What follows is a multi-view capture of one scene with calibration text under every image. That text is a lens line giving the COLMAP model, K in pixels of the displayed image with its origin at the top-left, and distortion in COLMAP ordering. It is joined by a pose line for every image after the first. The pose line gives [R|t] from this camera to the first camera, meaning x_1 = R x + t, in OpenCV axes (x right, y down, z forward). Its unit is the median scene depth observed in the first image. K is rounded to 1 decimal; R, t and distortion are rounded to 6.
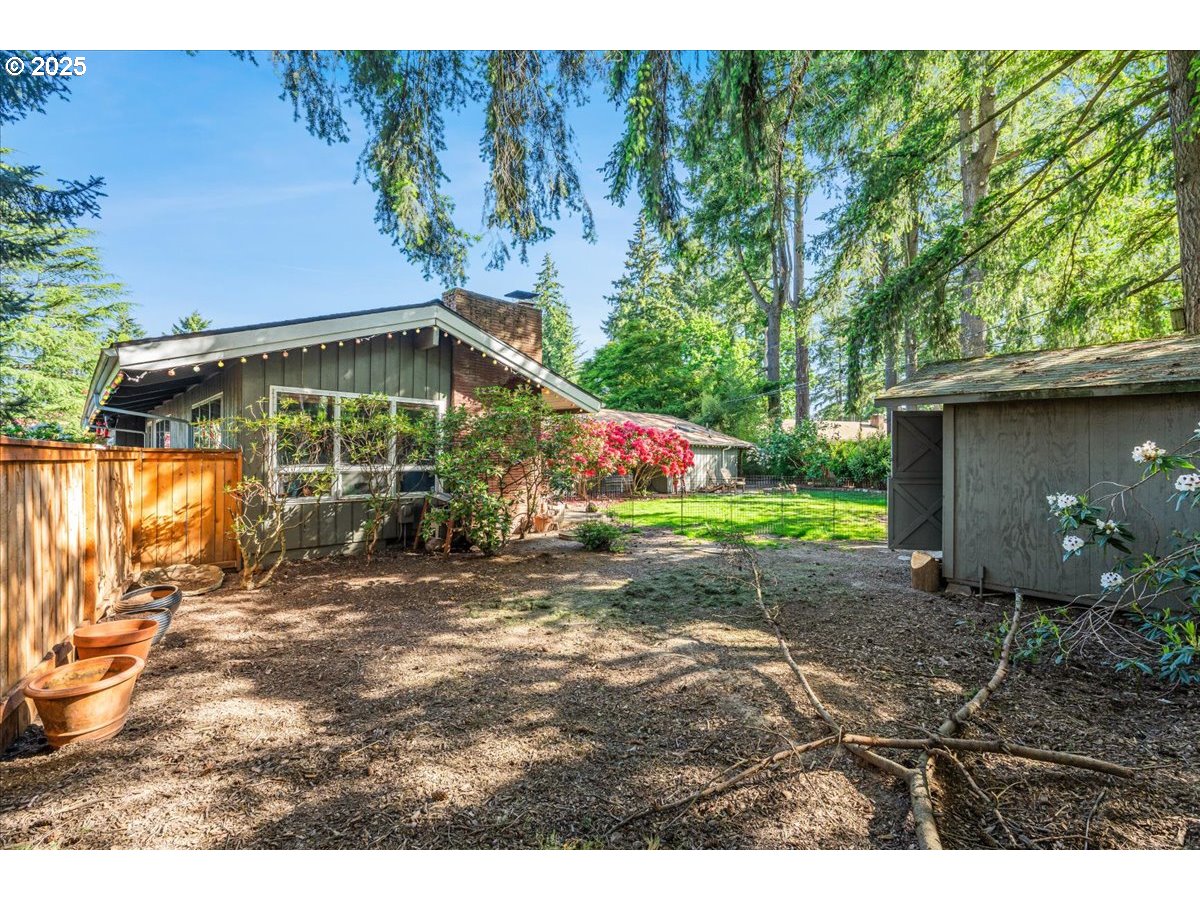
lens RADIAL K [[509.2, 0, 601.5], [0, 509.2, 462.2], [0, 0, 1]] dist [0.010574, 0.000154]
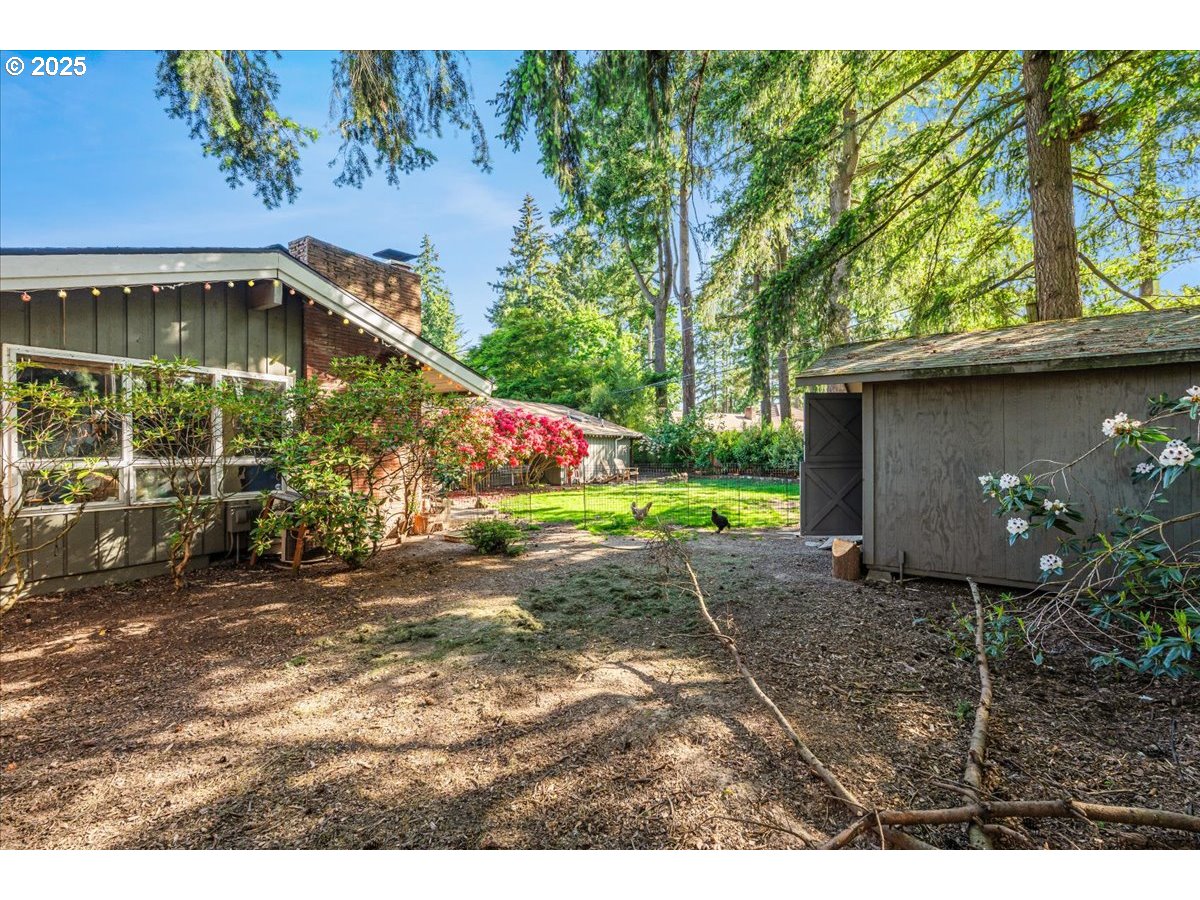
lens RADIAL K [[509.2, 0, 598.7], [0, 509.2, 453.0], [0, 0, 1]] dist [0.010574, 0.000154]
pose [[0.976859, -0.013133, 0.213482, -0.012989], [0.013832, 0.999903, -0.001782, 0.007698], [-0.213438, 0.004694, 0.976945, 0.116673]]
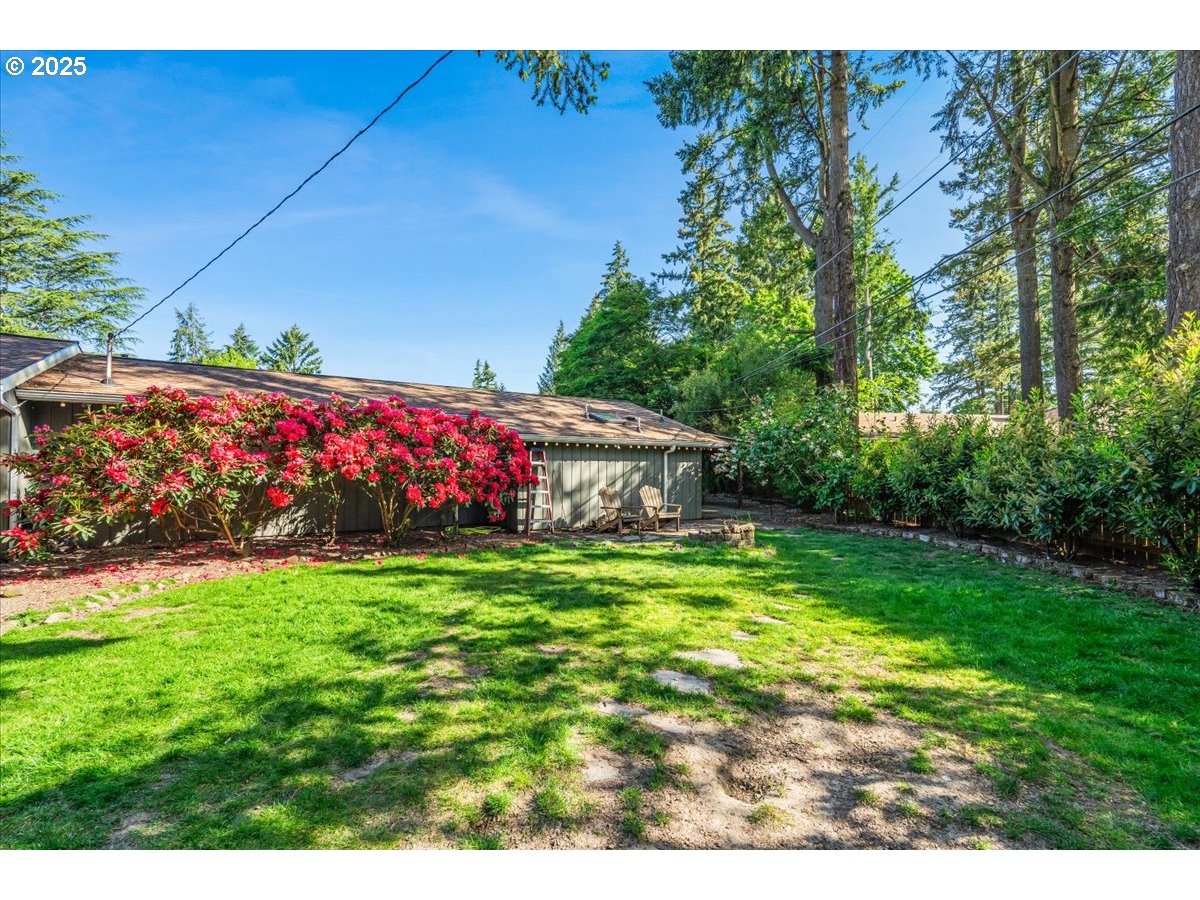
lens RADIAL K [[509.2, 0, 608.6], [0, 509.2, 462.3], [0, 0, 1]] dist [0.010574, 0.000154]
pose [[0.977848, 0.000485, -0.209315, 0.801413], [-0.002584, 0.999949, -0.009755, -0.022039], [0.209300, 0.010080, 0.977800, 1.151195]]
